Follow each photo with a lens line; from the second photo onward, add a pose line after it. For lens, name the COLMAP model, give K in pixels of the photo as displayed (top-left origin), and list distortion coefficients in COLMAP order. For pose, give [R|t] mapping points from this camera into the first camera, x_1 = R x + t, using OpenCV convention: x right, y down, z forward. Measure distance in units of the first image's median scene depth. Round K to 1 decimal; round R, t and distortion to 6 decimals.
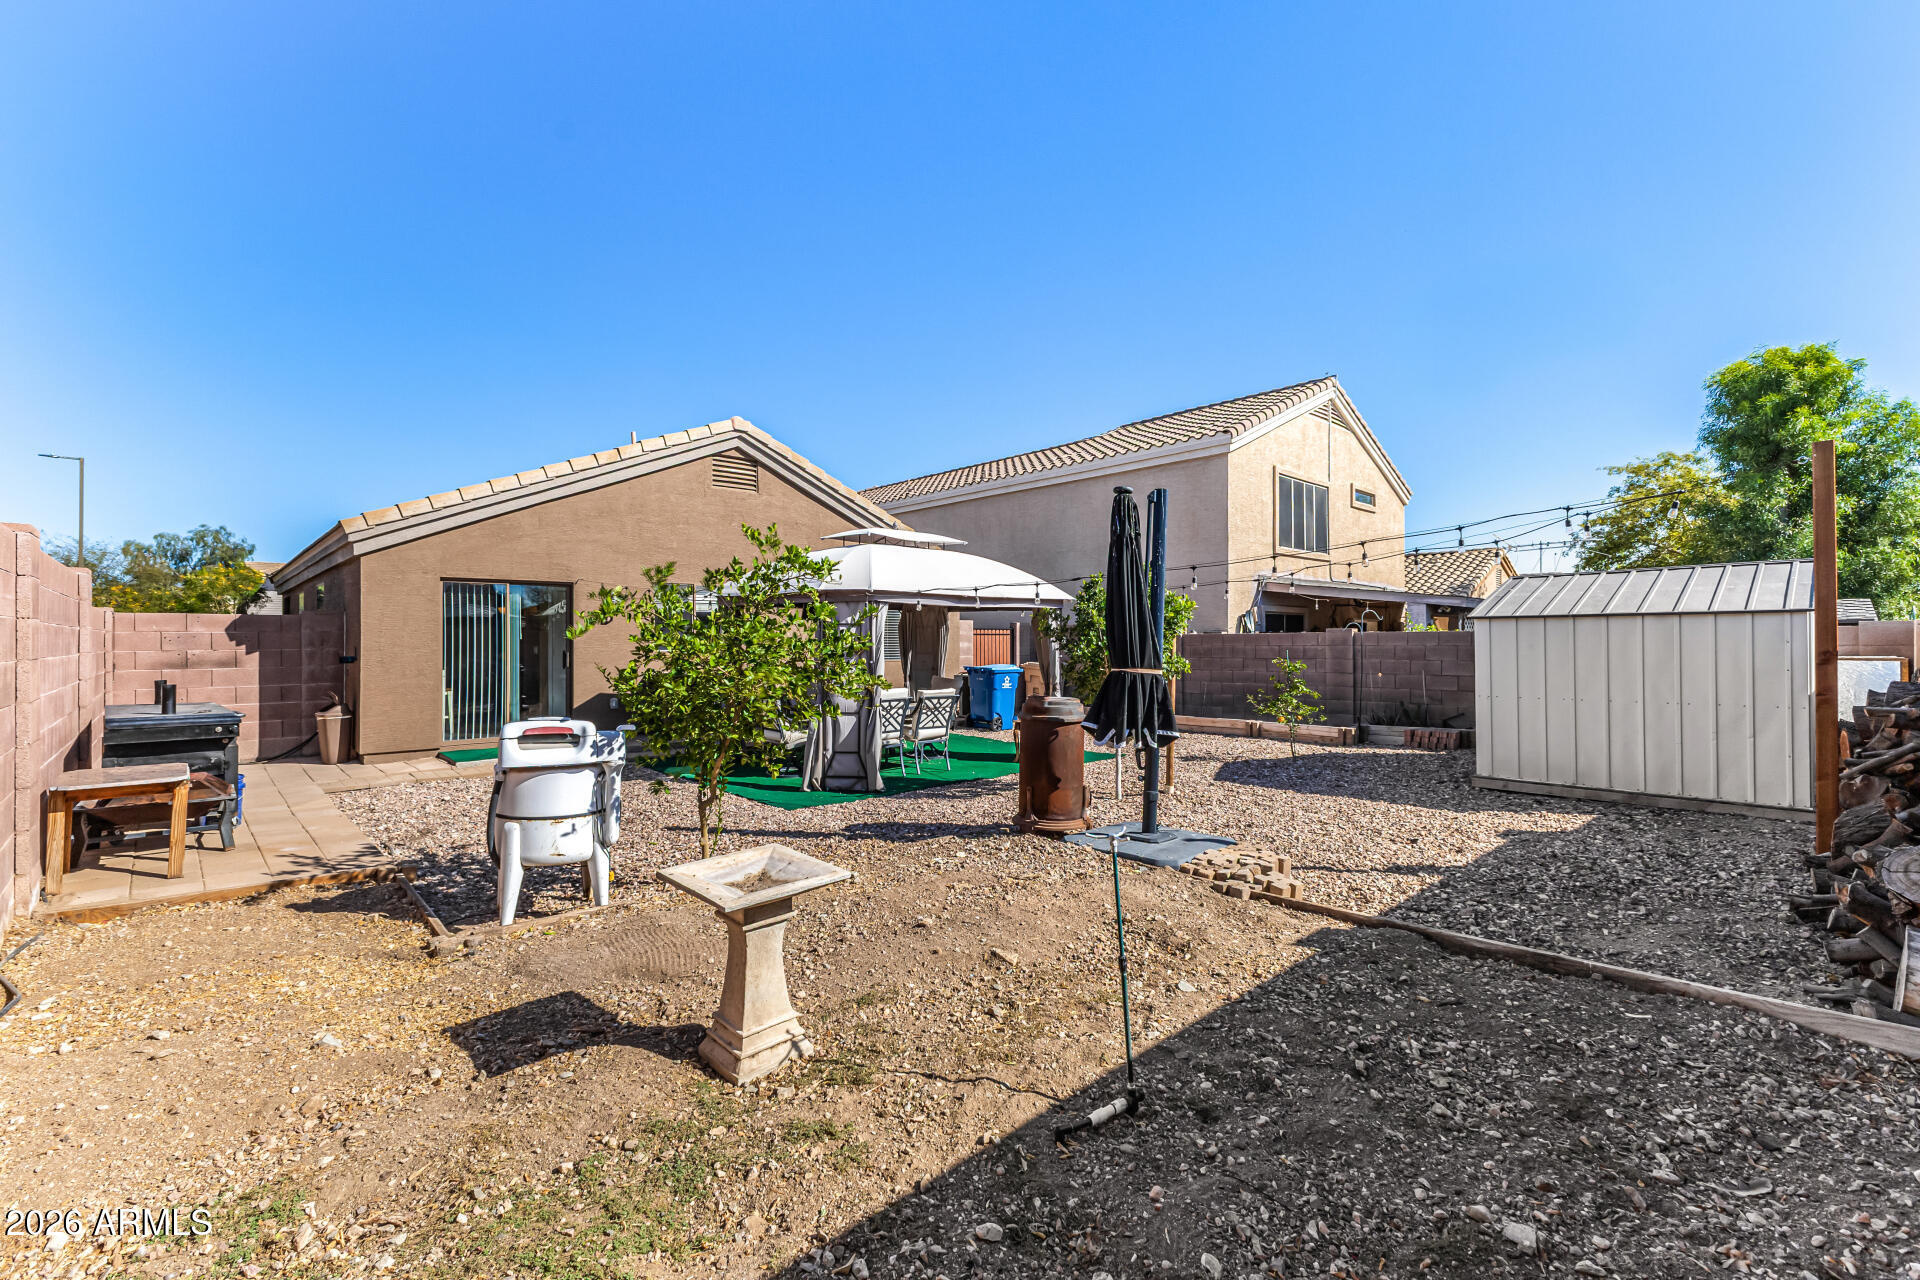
lens RADIAL K [[827.3, 0, 960.0], [0, 827.3, 640.0], [0, 0, 1]] dist [0.010131, -0.000143]
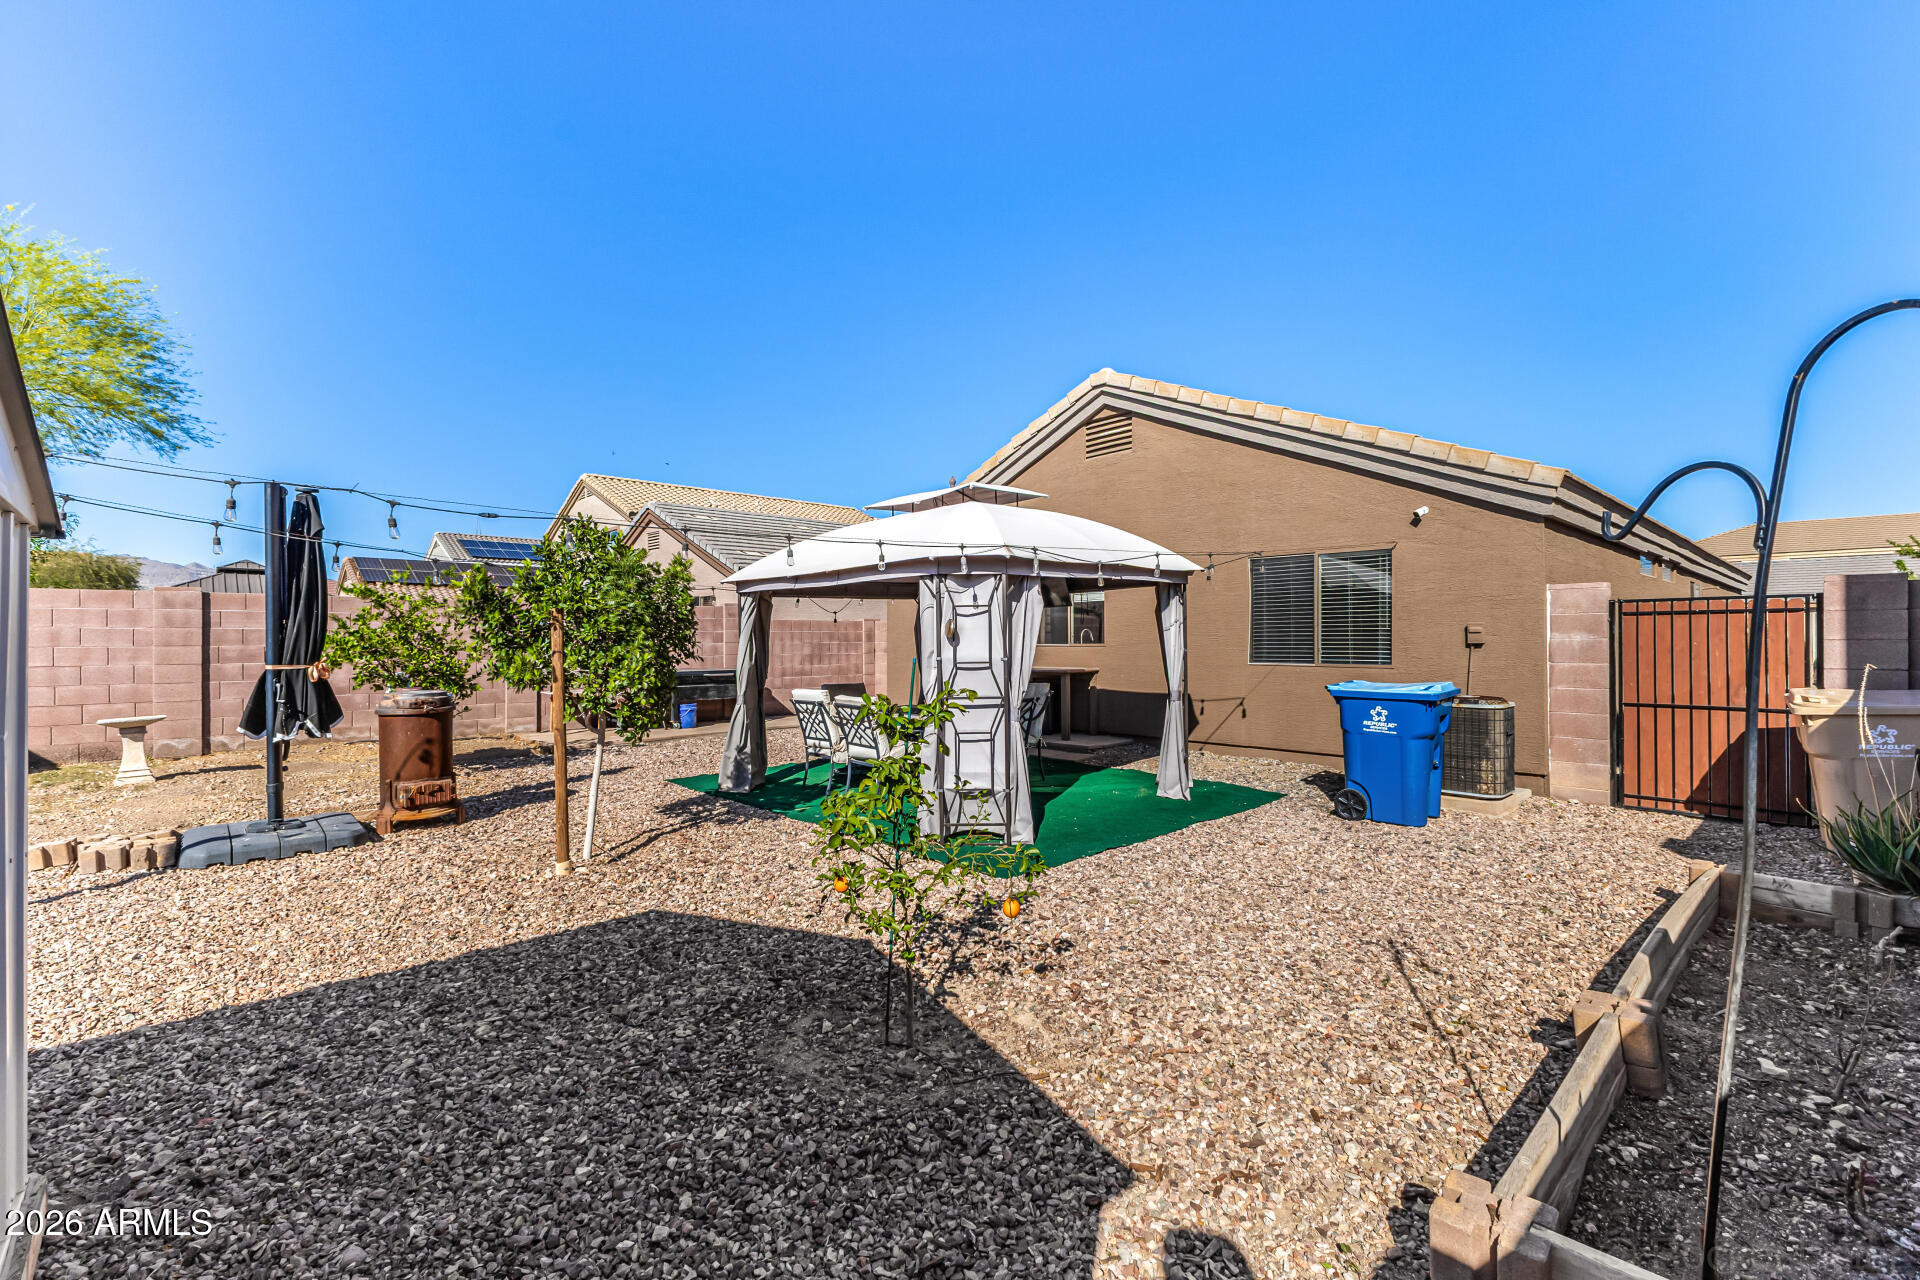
lens RADIAL K [[827.3, 0, 960.0], [0, 827.3, 640.0], [0, 0, 1]] dist [0.010131, -0.000143]
pose [[0.009008, 0.000318, -0.999959, 0.581653], [0.003517, 0.999994, 0.000349, 0.006226], [0.999953, -0.003520, 0.009006, 0.853682]]
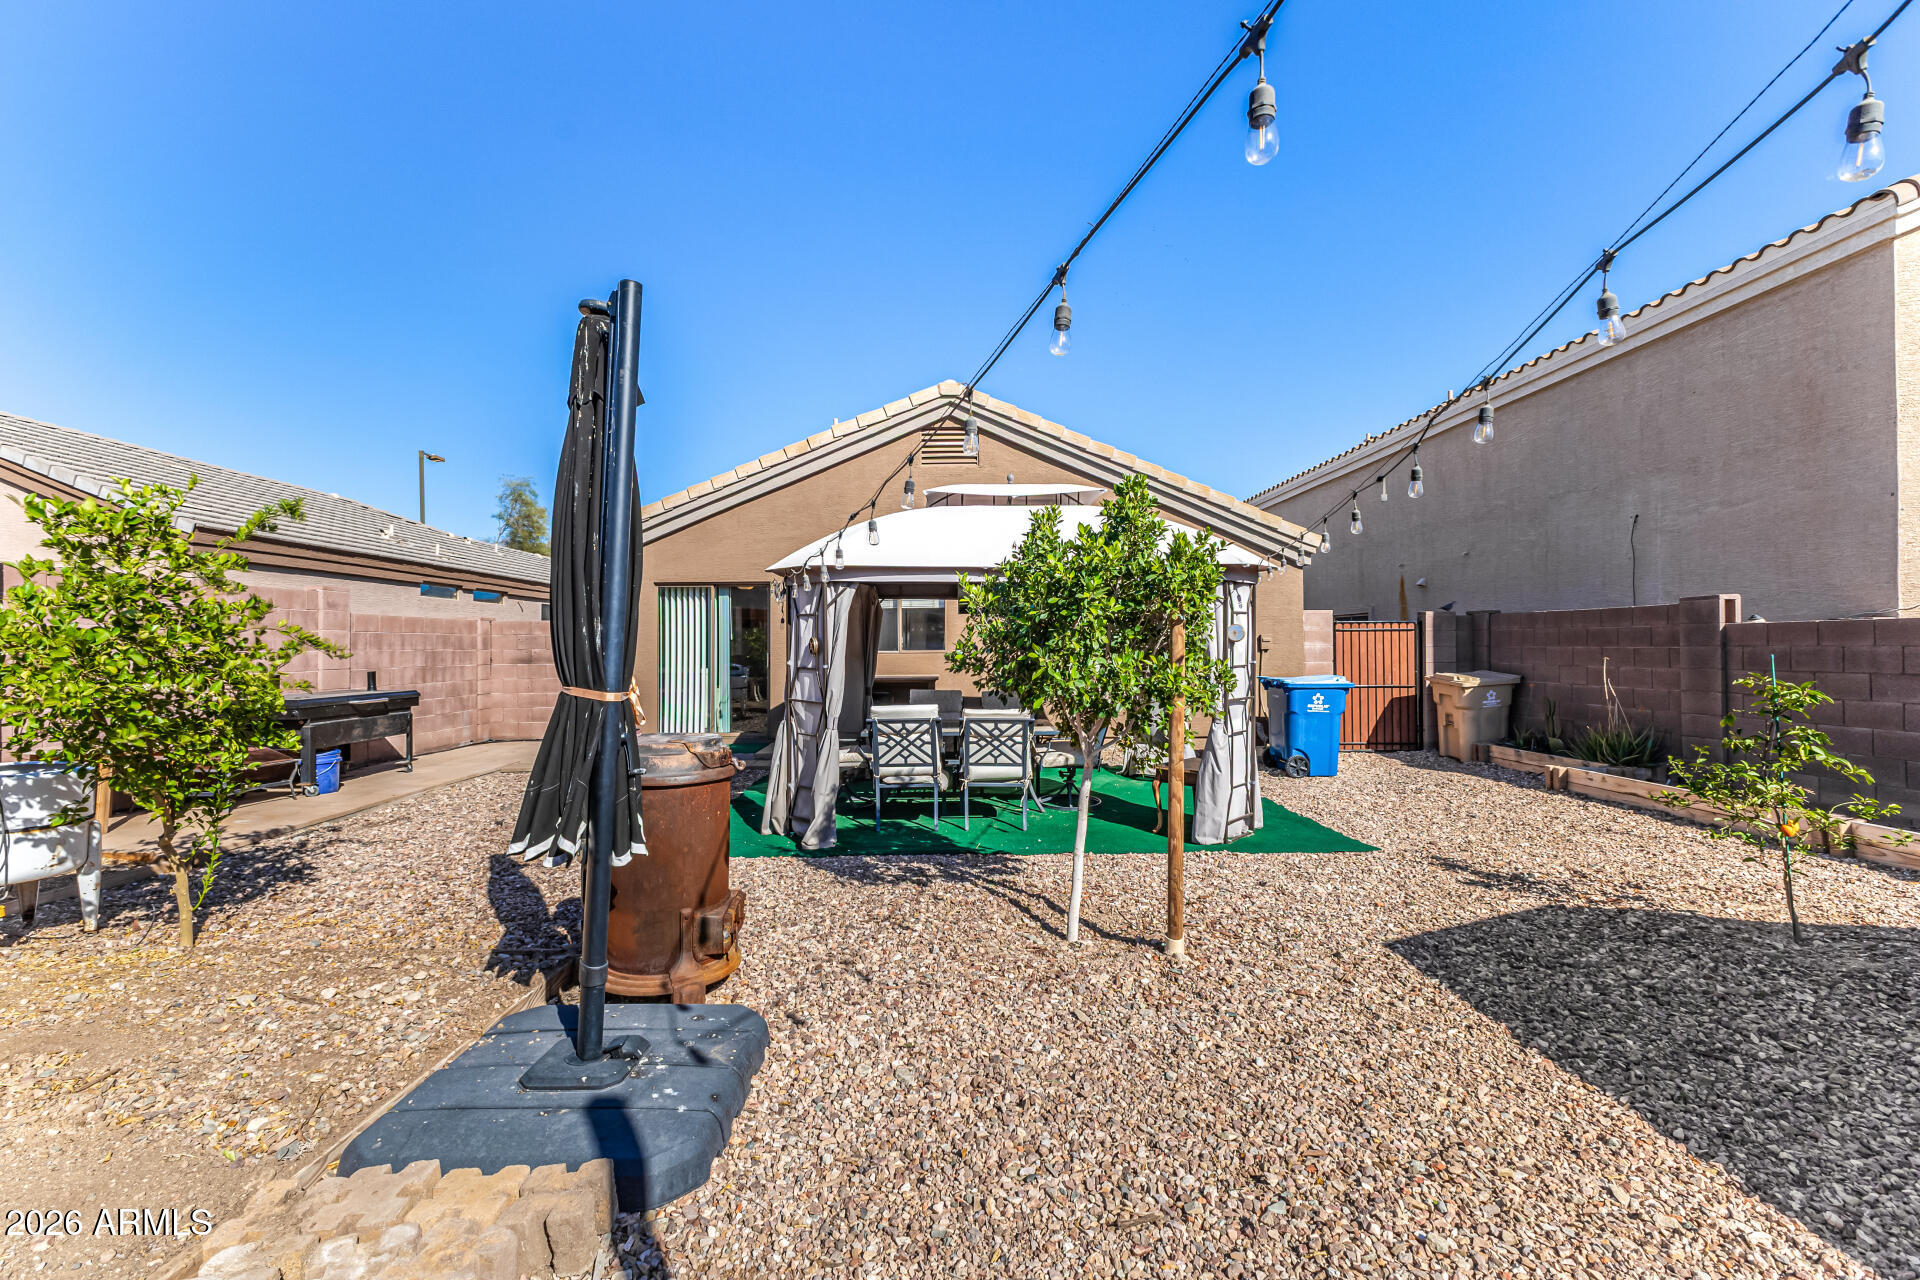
lens RADIAL K [[827.3, 0, 960.0], [0, 827.3, 640.0], [0, 0, 1]] dist [0.010131, -0.000143]
pose [[0.744904, -0.006496, -0.667140, 0.315082], [0.001888, 0.999969, -0.007628, 0.006908], [0.667169, 0.004423, 0.744894, 0.371841]]
